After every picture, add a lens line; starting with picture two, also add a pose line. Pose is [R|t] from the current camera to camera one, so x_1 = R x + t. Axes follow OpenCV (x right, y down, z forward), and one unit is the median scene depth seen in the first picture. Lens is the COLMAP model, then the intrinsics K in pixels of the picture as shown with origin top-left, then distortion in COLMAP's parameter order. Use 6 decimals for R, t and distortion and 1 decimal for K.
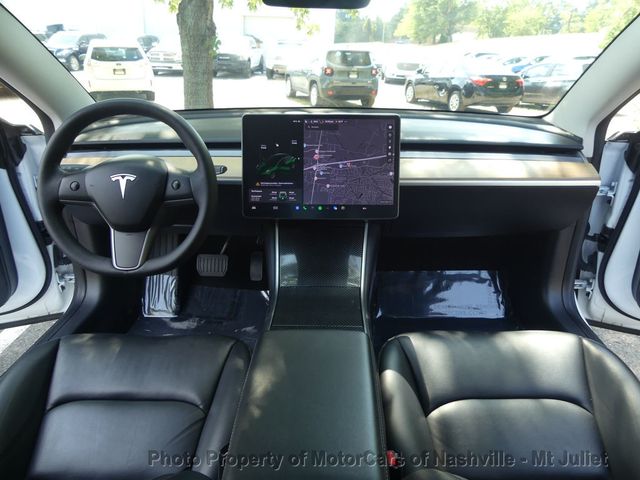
lens RADIAL K [[484.2, 0, 320.2], [0, 484.2, 237.9], [0, 0, 1]] dist [-0.007340, 0.016704]
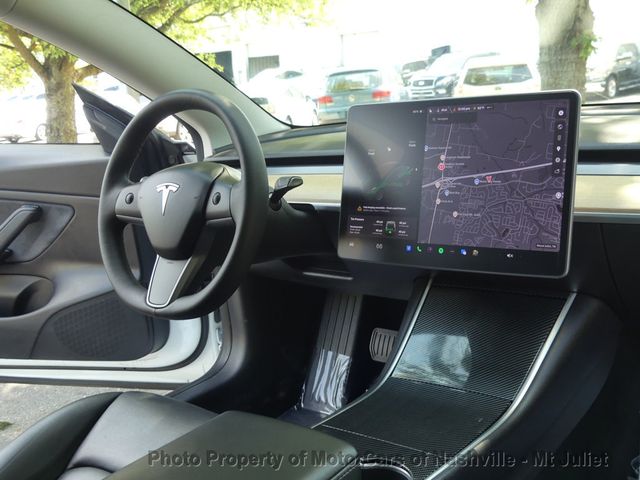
lens RADIAL K [[740.9, 0, 325.0], [0, 740.9, 241.4], [0, 0, 1]] dist [-0.015327, 0.000000]
pose [[0.802307, 0.050580, -0.594765, 0.282462], [-0.133861, 0.986271, -0.096697, 0.023048], [0.581709, 0.157197, 0.798063, 0.120069]]
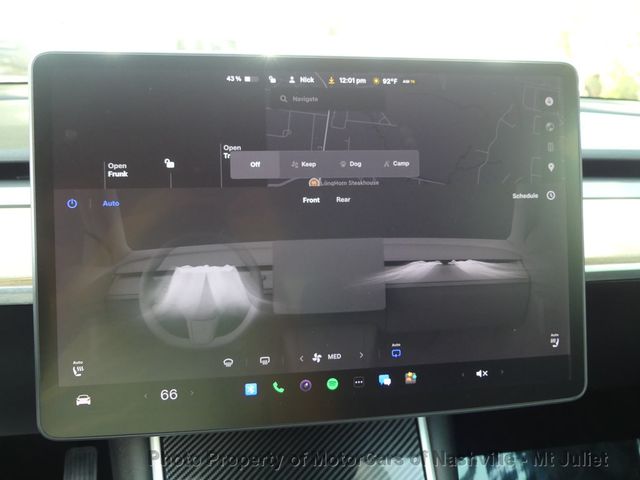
lens RADIAL K [[709.7, 0, 317.6], [0, 709.7, 235.5], [0, 0, 1]] dist [0.007490, 0.000000]
pose [[0.976395, -0.033622, 0.213362, -0.061048], [0.056652, 0.993092, -0.102756, -0.068946], [-0.208433, 0.112418, 0.971554, 0.390563]]
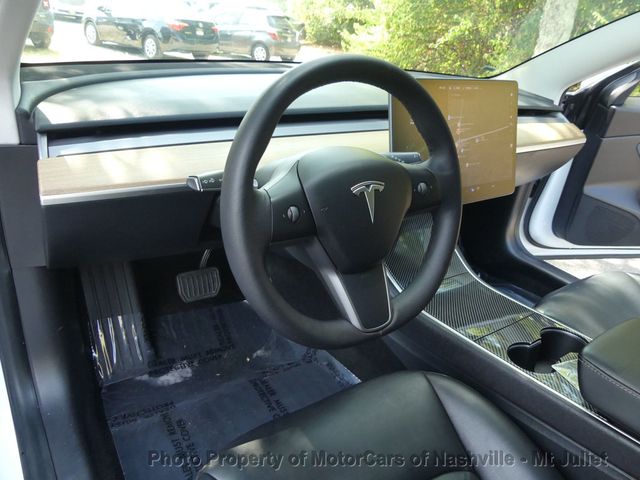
lens RADIAL K [[484.2, 0, 326.4], [0, 484.2, 240.1], [0, 0, 1]] dist [-0.007340, 0.016704]
pose [[0.790508, -0.187723, 0.582973, -0.461437], [0.124590, 0.981254, 0.147030, -0.087436], [-0.599645, -0.043596, 0.799078, 0.299768]]
